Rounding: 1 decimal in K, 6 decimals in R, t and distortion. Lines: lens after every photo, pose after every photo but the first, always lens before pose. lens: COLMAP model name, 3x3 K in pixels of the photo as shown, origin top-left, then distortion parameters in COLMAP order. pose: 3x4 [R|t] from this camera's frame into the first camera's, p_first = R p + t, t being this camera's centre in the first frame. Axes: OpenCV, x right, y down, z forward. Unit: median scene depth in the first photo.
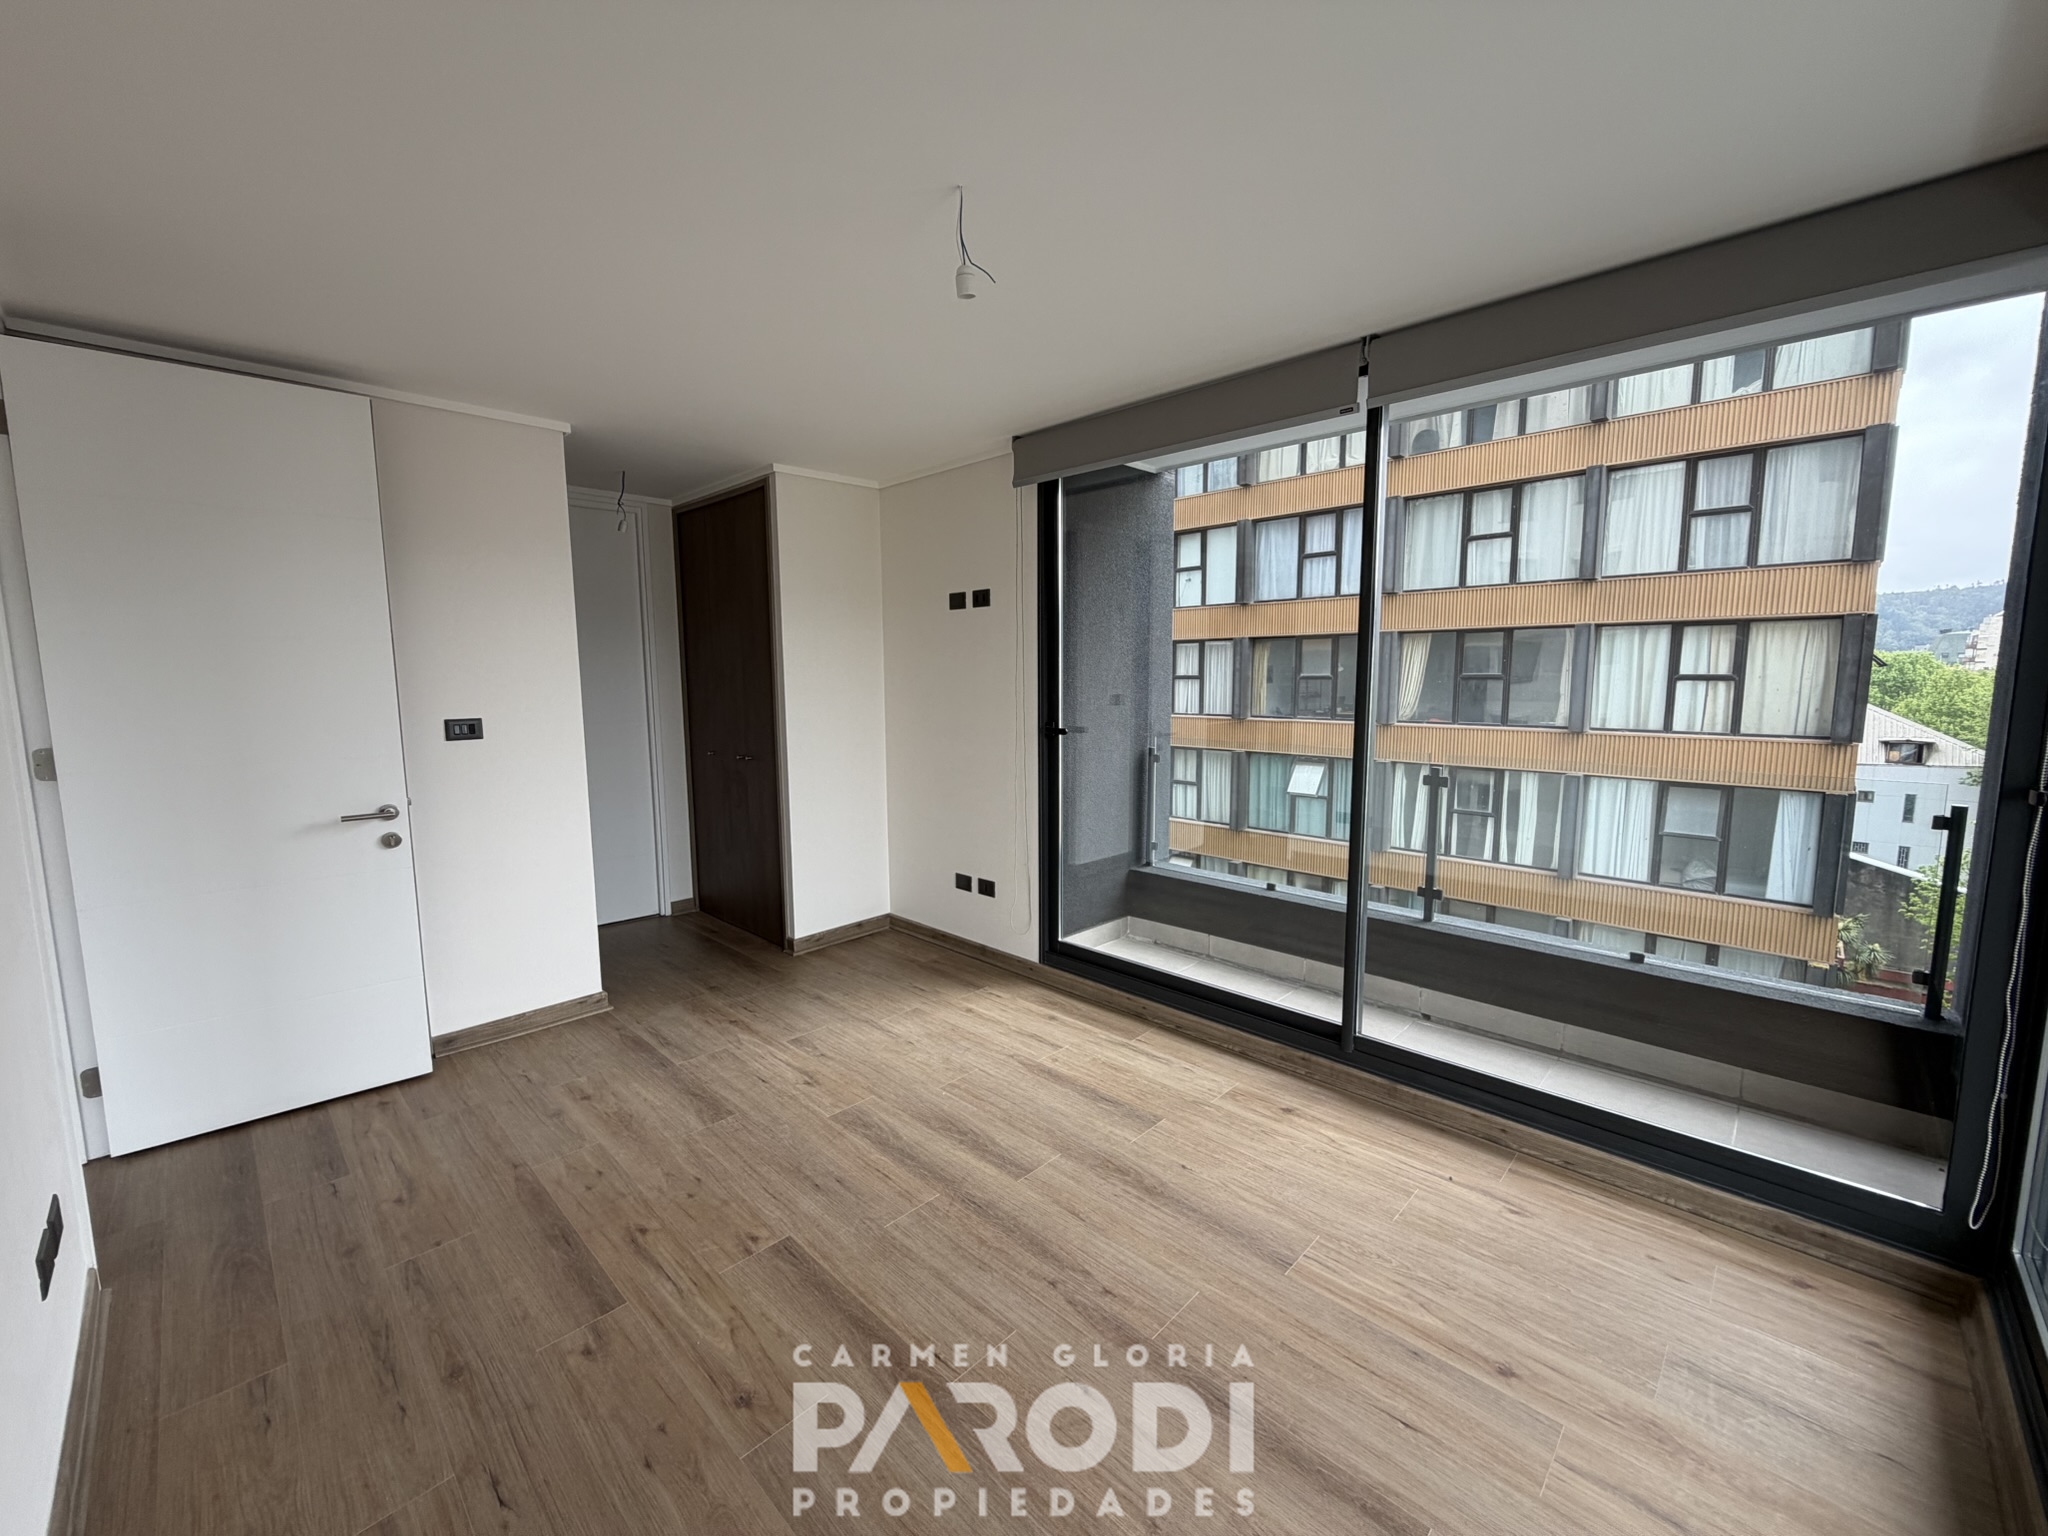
lens RADIAL K [[816.0, 0, 1020.4], [0, 816.0, 763.4], [0, 0, 1]] dist [-0.000428, 0.000111]
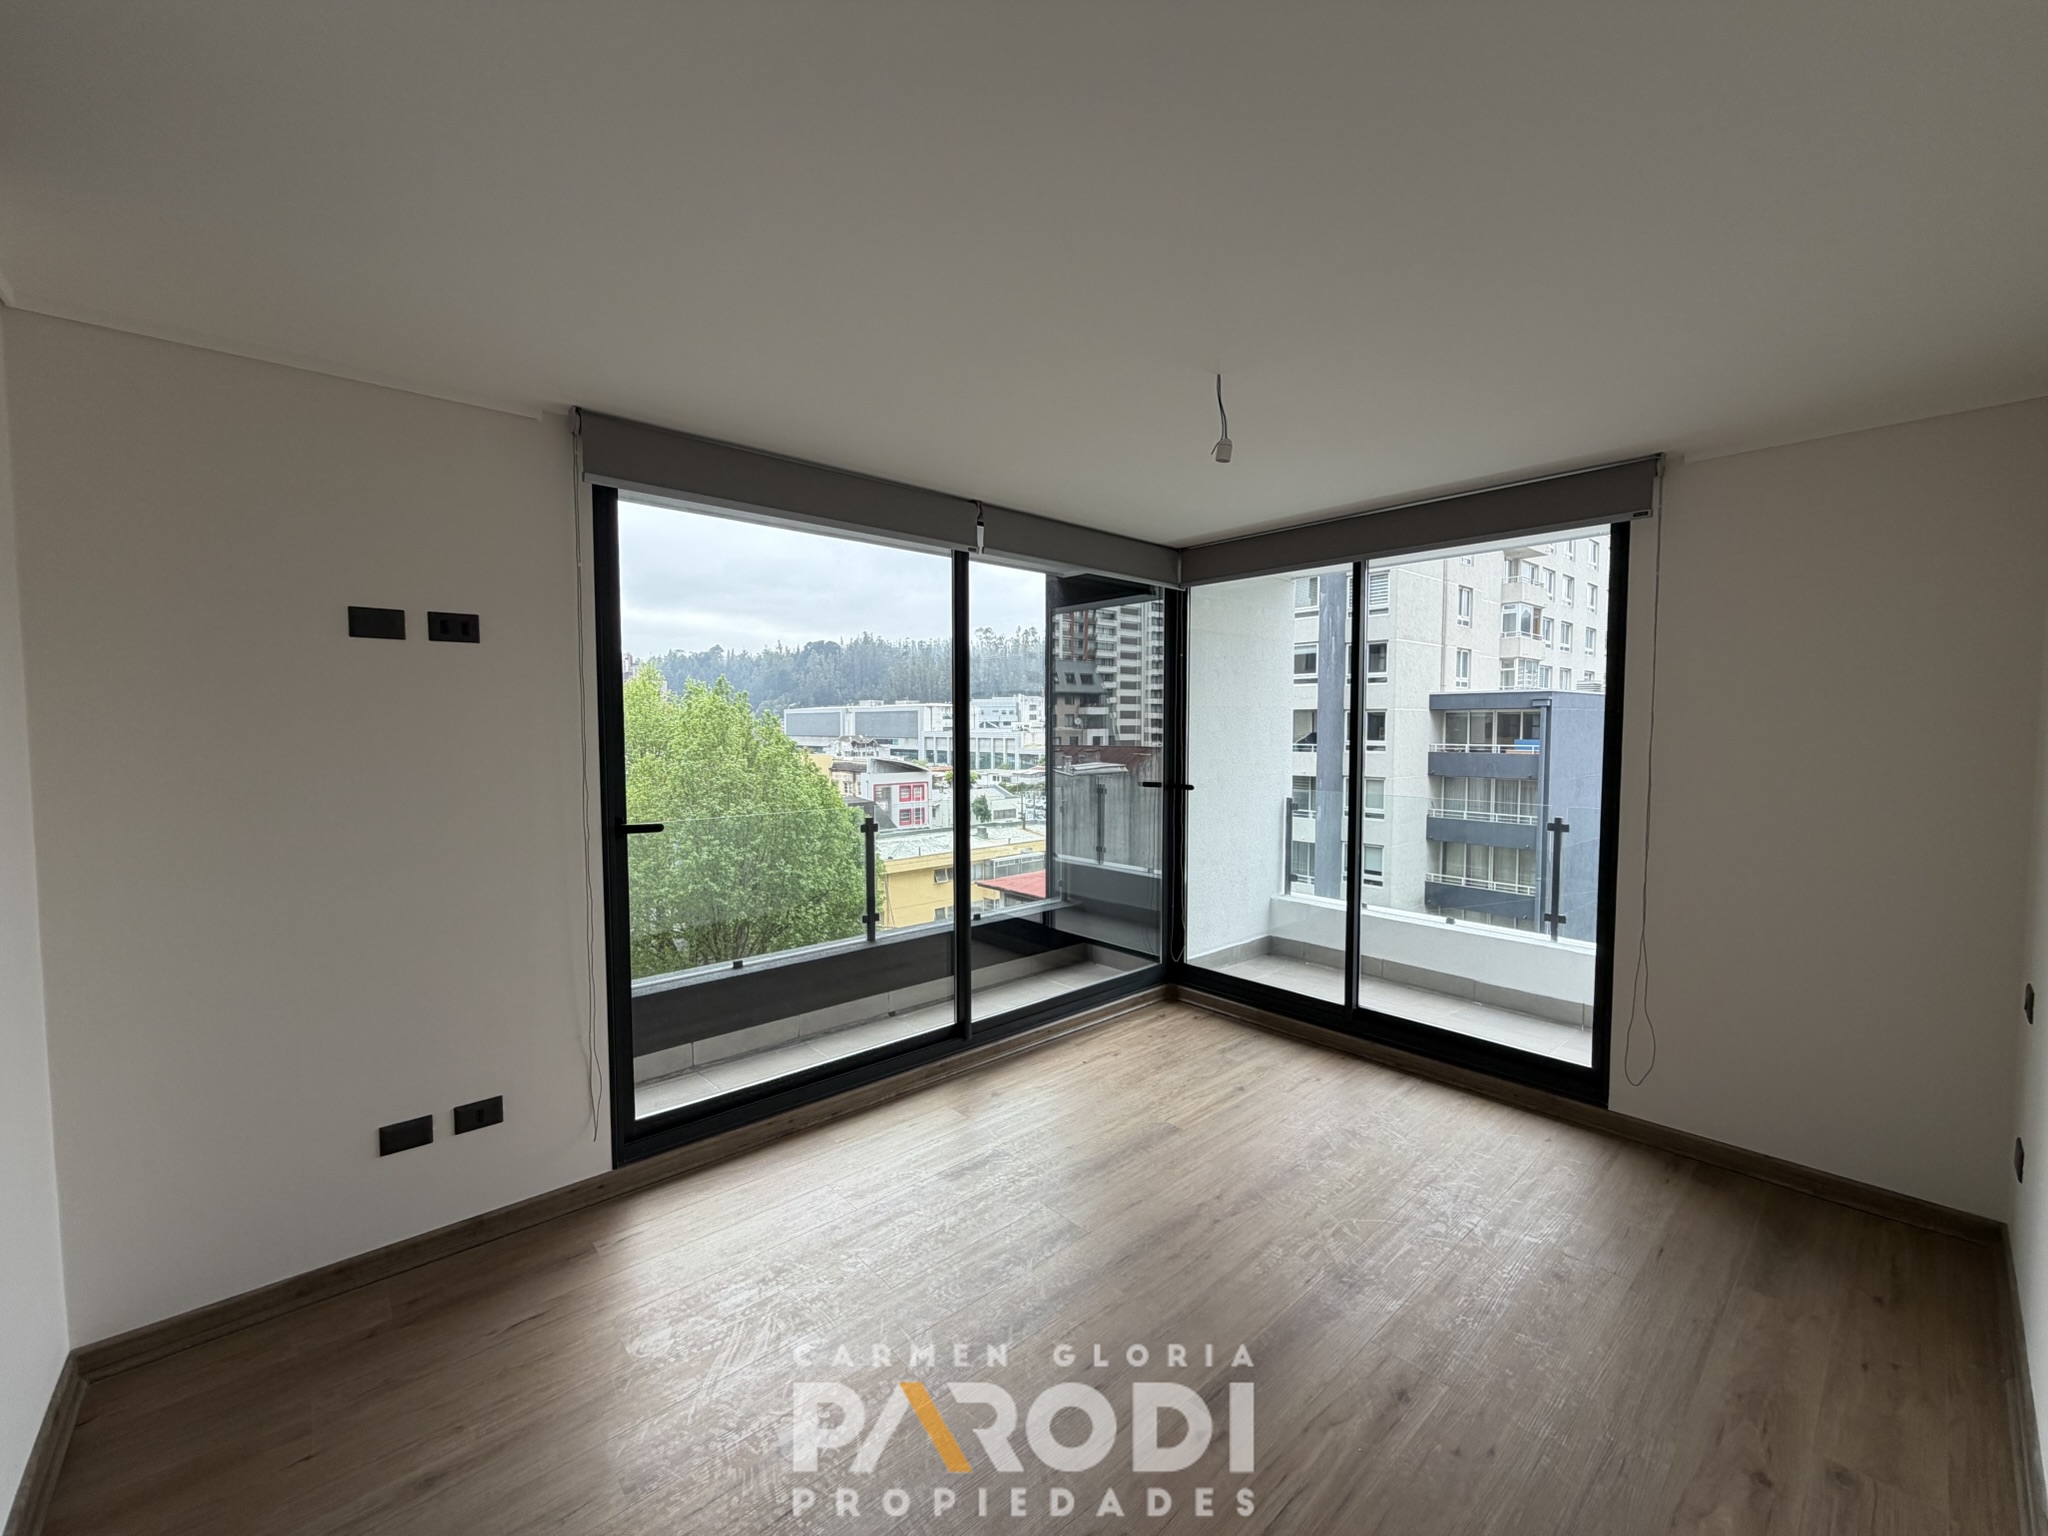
lens RADIAL K [[816.0, 0, 1019.3], [0, 816.0, 763.9], [0, 0, 1]] dist [-0.000428, 0.000111]
pose [[0.071841, -0.041166, 0.996566, -0.722290], [0.113074, 0.993043, 0.032869, -0.091266], [-0.990986, 0.110324, 0.075996, 0.661235]]
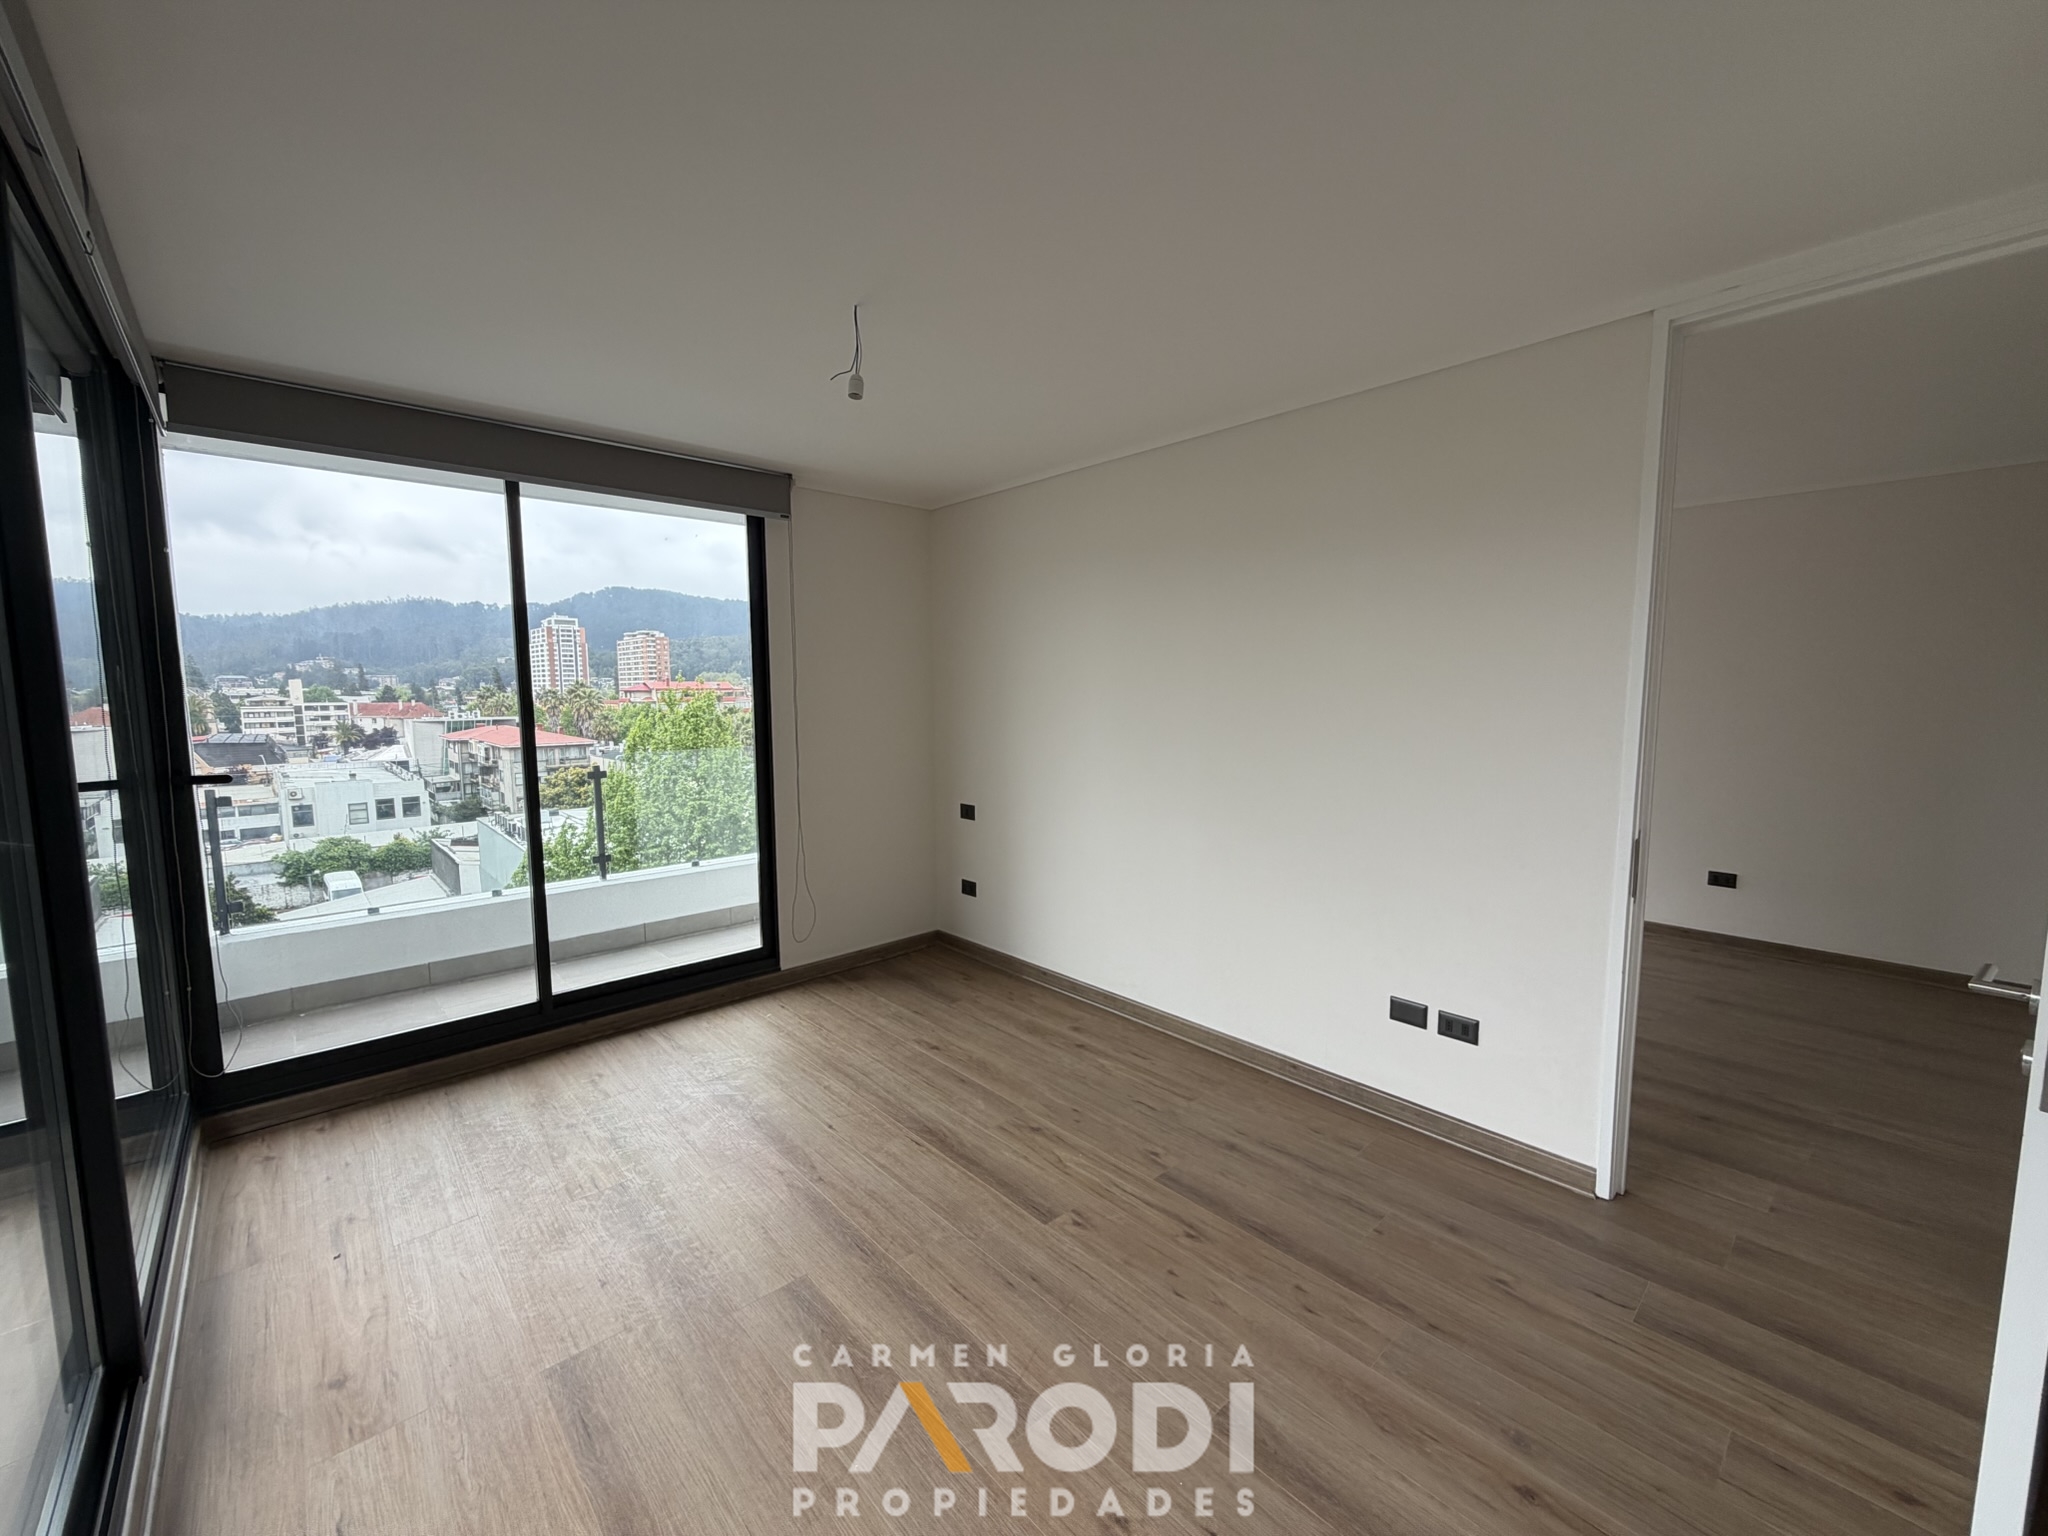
lens RADIAL K [[816.0, 0, 1021.4], [0, 816.0, 764.3], [0, 0, 1]] dist [-0.000428, 0.000111]
pose [[-0.998229, 0.006304, 0.059154, -0.202809], [0.018363, 0.978465, 0.205594, -0.139996], [-0.056584, 0.206316, -0.976848, 1.214211]]
